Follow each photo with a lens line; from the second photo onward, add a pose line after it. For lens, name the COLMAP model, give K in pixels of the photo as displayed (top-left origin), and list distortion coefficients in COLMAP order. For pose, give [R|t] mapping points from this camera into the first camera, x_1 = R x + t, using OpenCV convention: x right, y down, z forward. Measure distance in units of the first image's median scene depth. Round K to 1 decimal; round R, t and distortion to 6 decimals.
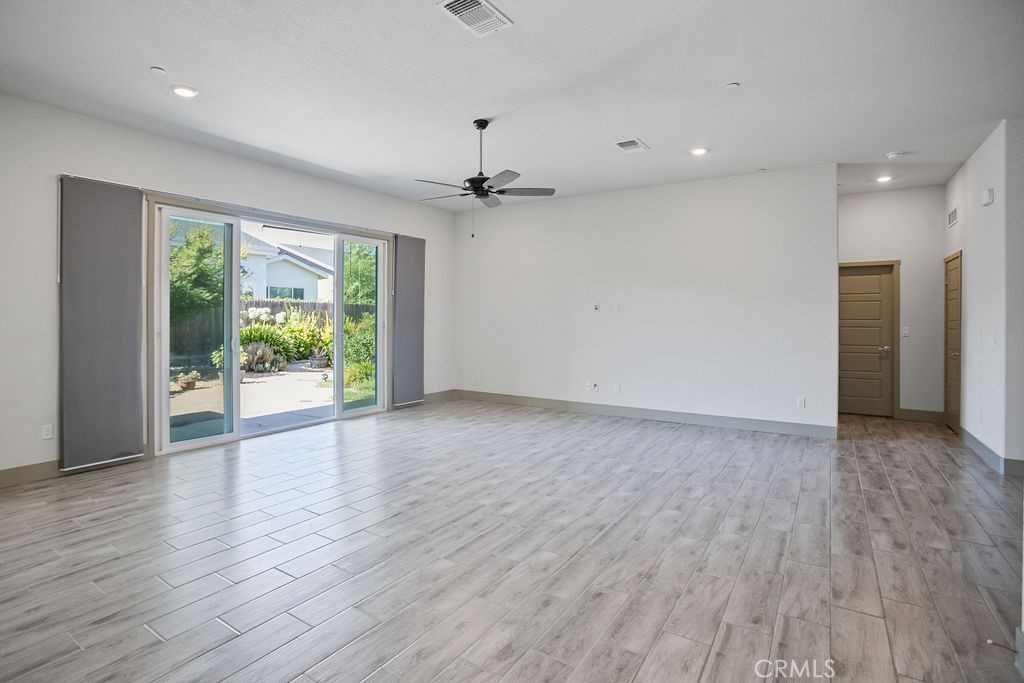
lens RADIAL K [[510.9, 0, 512.9], [0, 510.9, 319.9], [0, 0, 1]] dist [0.000263, 0.000266]
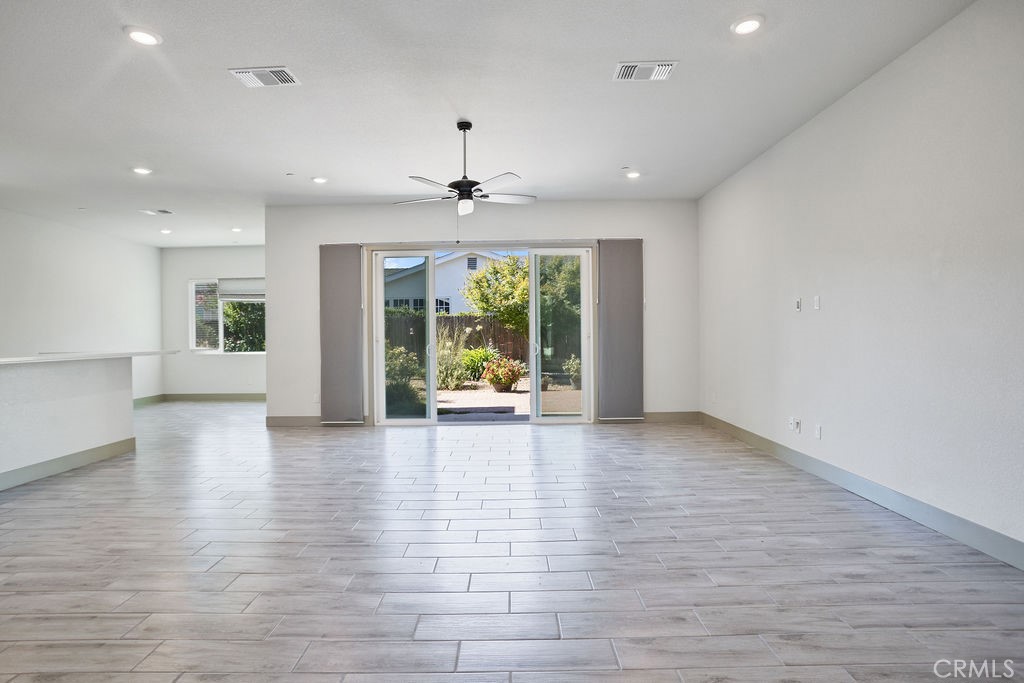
lens RADIAL K [[541.2, 0, 512.0], [0, 541.2, 341.5], [0, 0, 1]] dist [-0.004107, -0.000189]
pose [[0.561293, -0.001230, -0.827616, 0.548000], [0.009619, 0.999941, 0.005038, 0.016874], [0.827561, -0.010788, 0.561272, 0.319060]]
